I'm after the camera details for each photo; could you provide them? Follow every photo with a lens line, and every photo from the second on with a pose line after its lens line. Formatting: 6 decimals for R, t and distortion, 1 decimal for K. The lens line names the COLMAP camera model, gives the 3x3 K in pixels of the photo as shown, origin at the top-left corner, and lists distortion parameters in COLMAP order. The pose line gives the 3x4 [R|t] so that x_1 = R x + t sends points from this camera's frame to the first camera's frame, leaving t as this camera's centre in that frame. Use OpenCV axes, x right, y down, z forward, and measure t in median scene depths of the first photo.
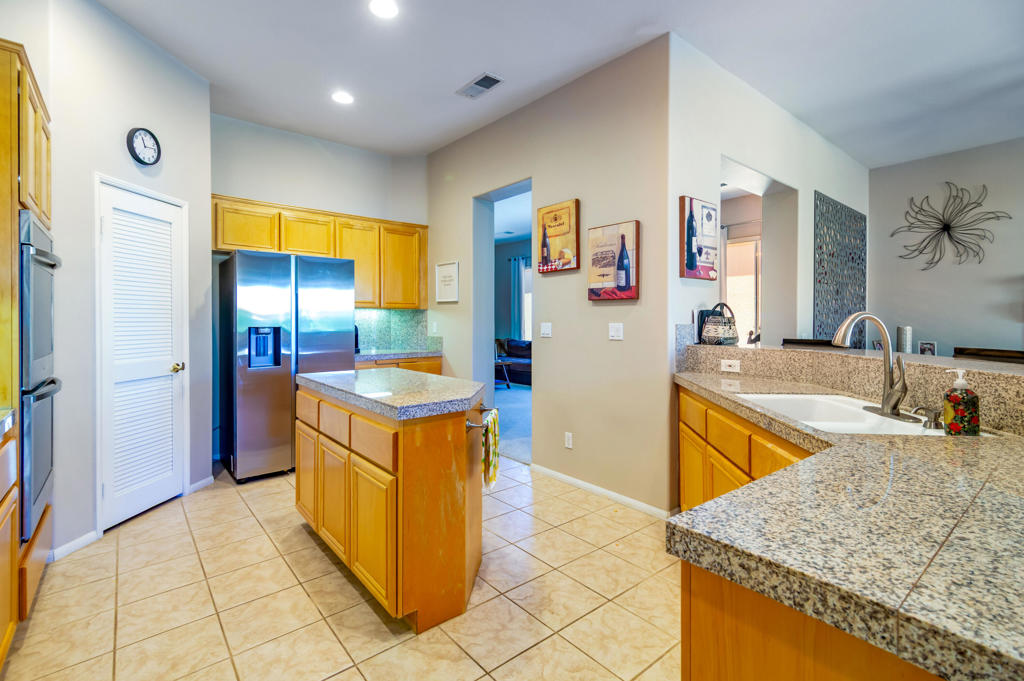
lens RADIAL K [[476.2, 0, 516.5], [0, 476.2, 322.6], [0, 0, 1]] dist [-0.001210, -0.000265]
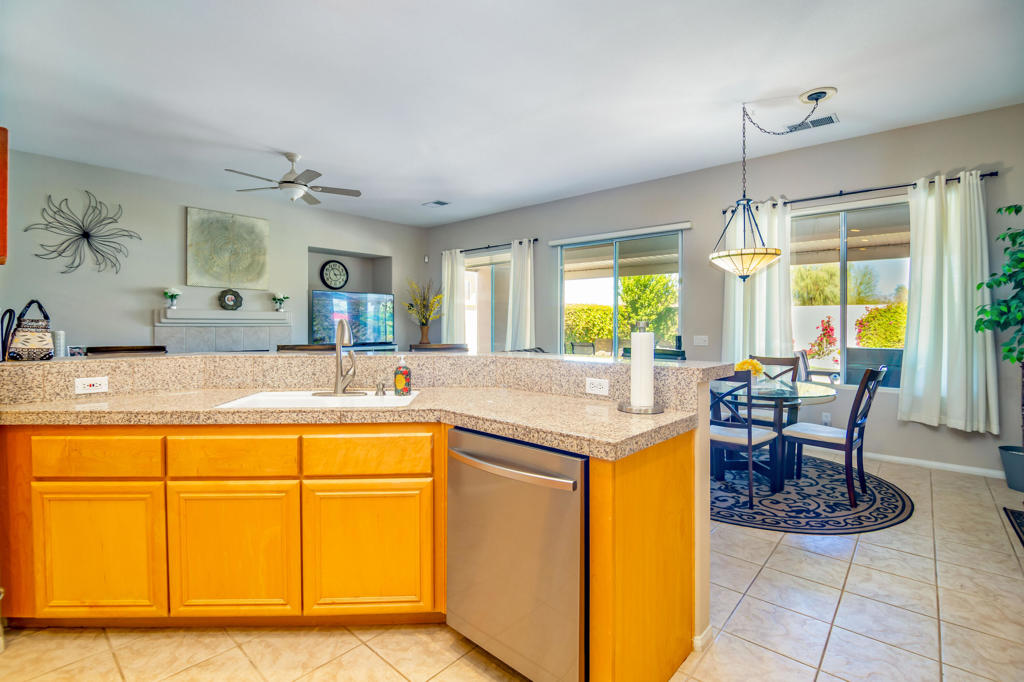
lens RADIAL K [[457.2, 0, 503.4], [0, 457.2, 327.4], [0, 0, 1]] dist [-0.013890, -0.000107]
pose [[-0.144775, -0.004223, 0.989456, -0.271845], [0.003677, 0.999982, 0.004805, -0.001515], [-0.989458, 0.004334, -0.144756, 0.348584]]
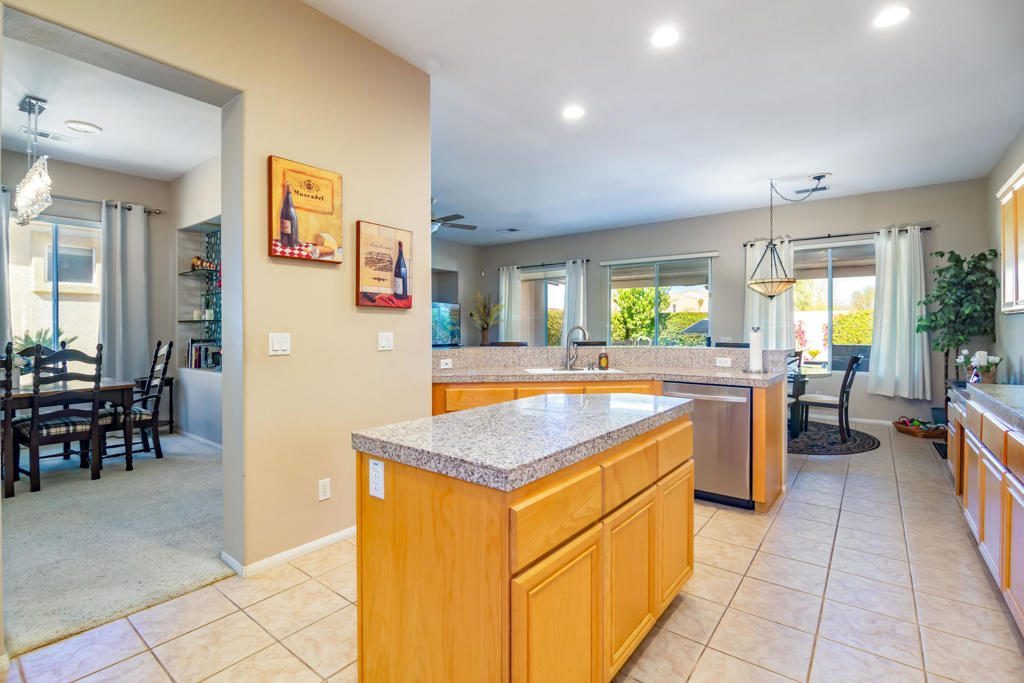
lens RADIAL K [[461.0, 0, 507.2], [0, 461.0, 333.7], [0, 0, 1]] dist [-0.016623, -0.000519]
pose [[-0.212812, -0.008102, 0.977060, -0.640364], [0.005712, 0.999938, 0.009536, -0.003000], [-0.977076, 0.007610, -0.212753, 0.845138]]
